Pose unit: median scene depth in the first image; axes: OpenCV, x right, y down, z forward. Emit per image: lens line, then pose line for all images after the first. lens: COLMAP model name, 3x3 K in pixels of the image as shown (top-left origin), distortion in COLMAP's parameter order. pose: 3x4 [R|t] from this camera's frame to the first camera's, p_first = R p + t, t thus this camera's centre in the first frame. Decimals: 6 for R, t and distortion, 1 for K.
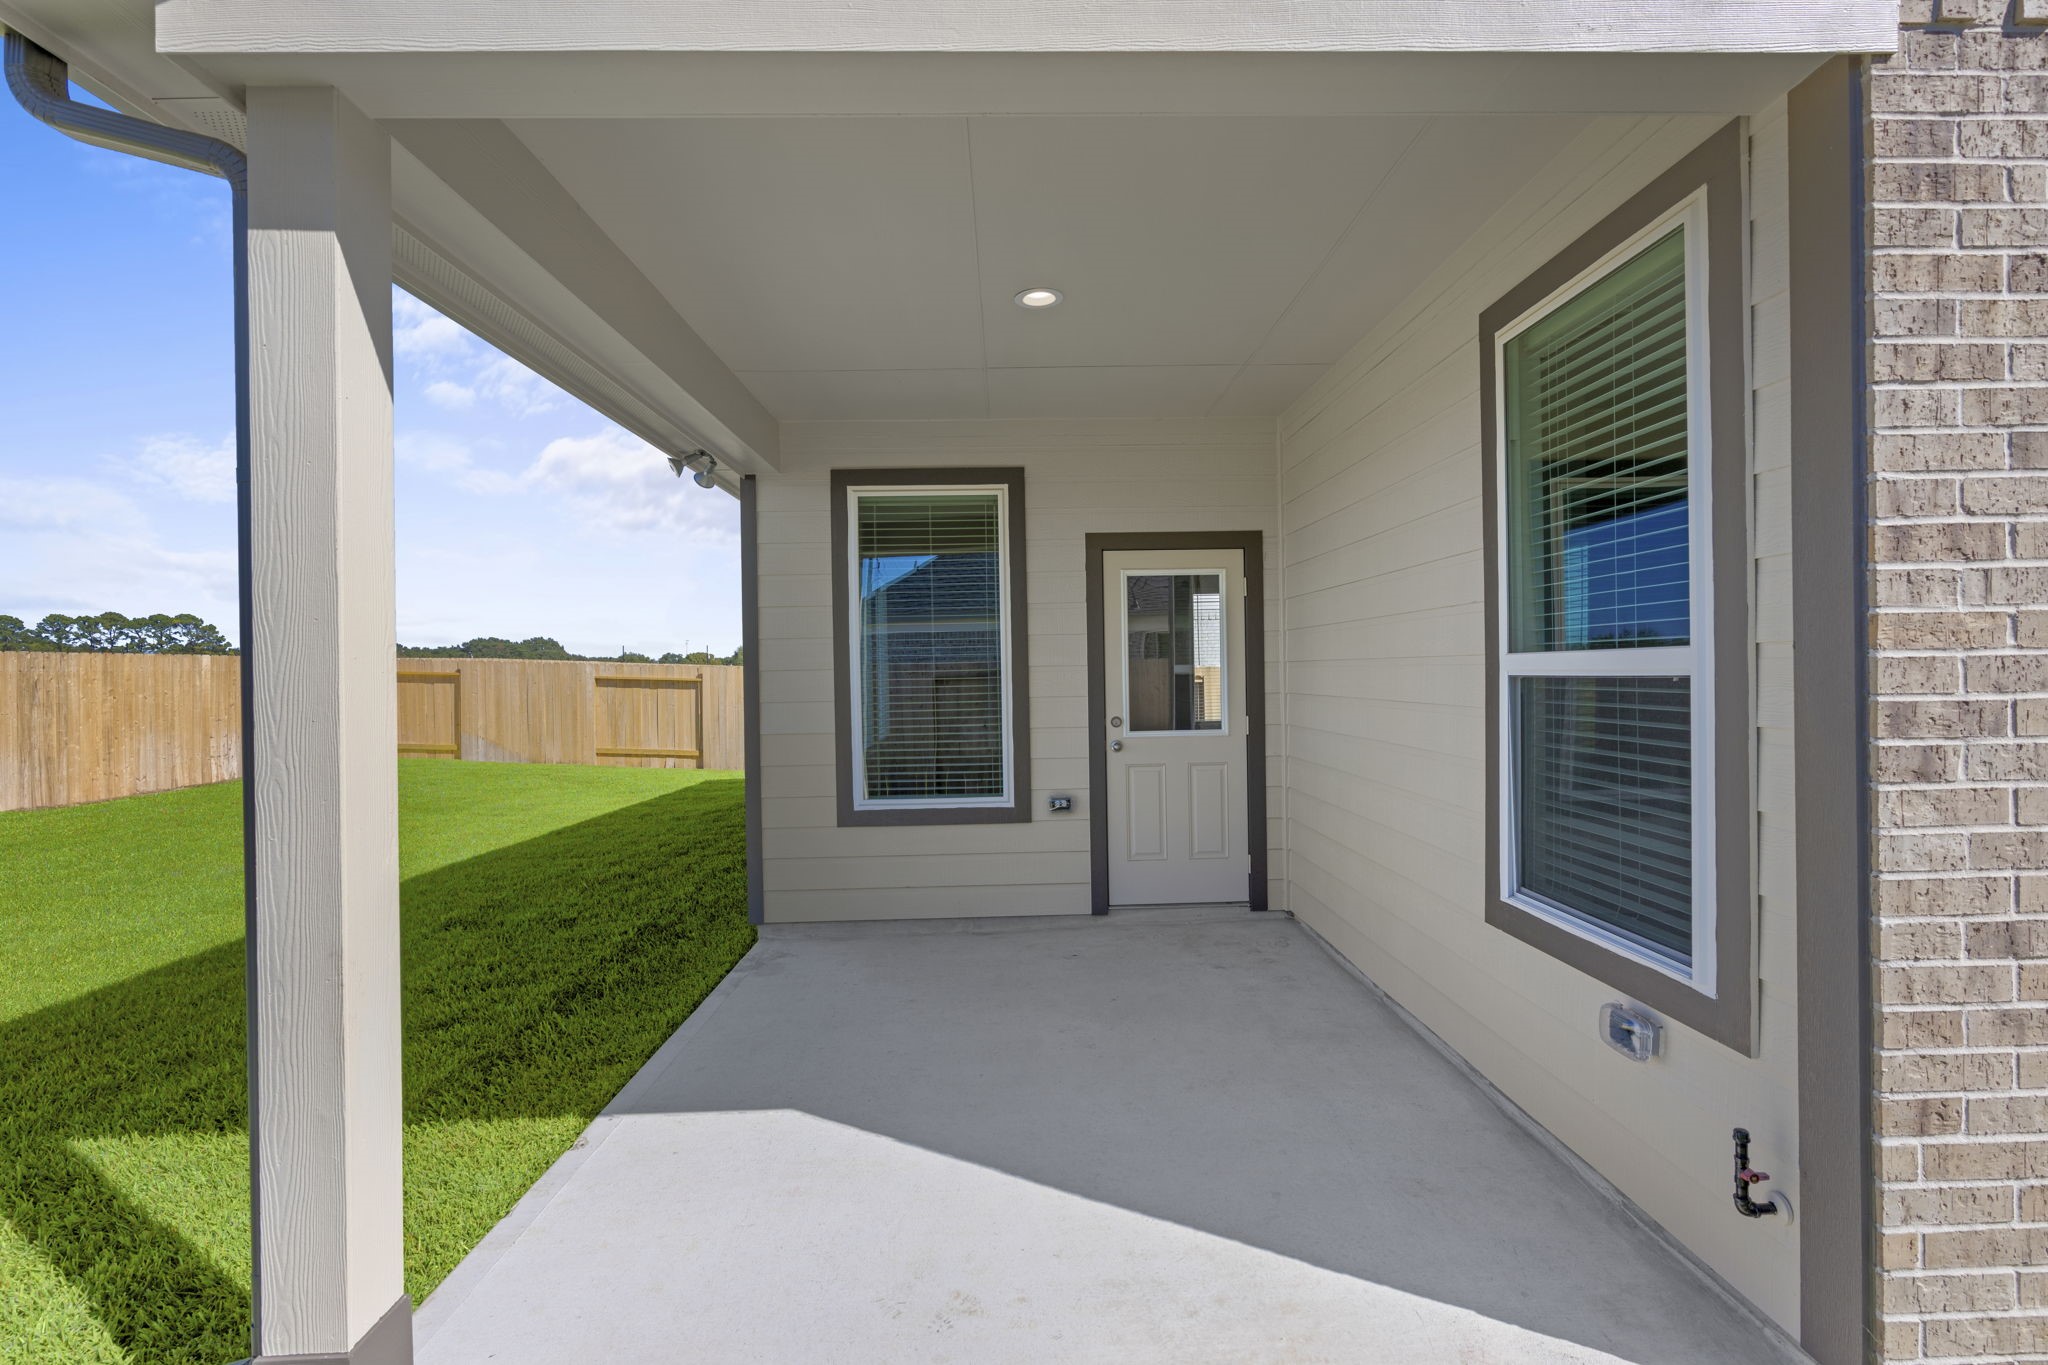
lens RADIAL K [[933.7, 0, 1034.3], [0, 933.7, 677.6], [0, 0, 1]] dist [0.001653, -0.000577]
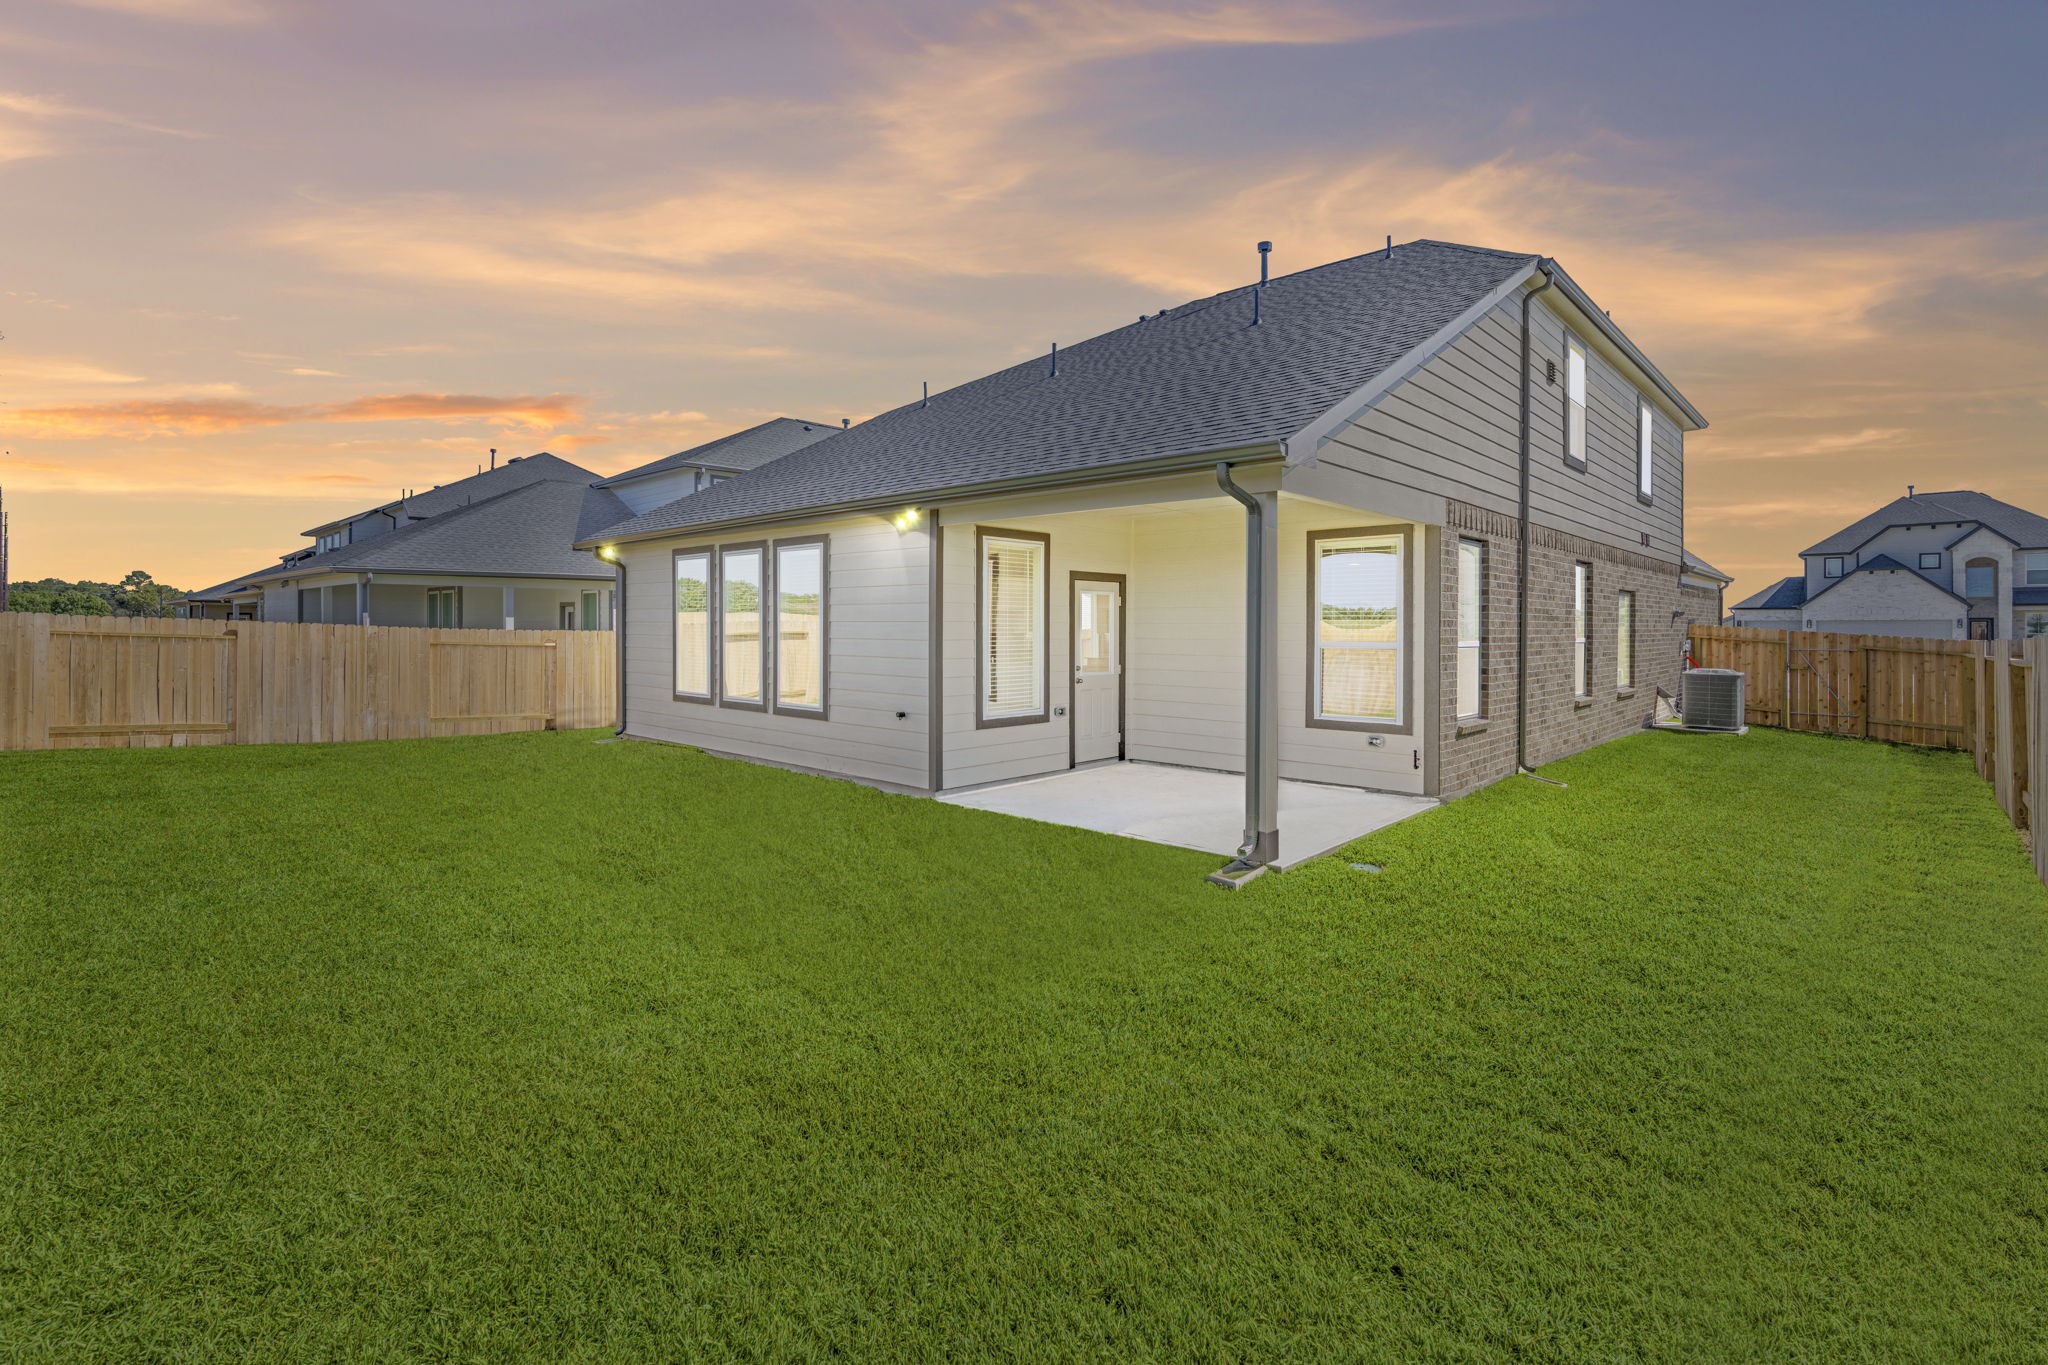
lens RADIAL K [[933.7, 0, 1074.5], [0, 933.7, 634.8], [0, 0, 1]] dist [0.001653, -0.000577]
pose [[0.690546, 0.015655, 0.723119, -1.321029], [-0.012500, 0.999875, -0.009710, -0.003076], [-0.723180, -0.002334, 0.690655, -0.333881]]
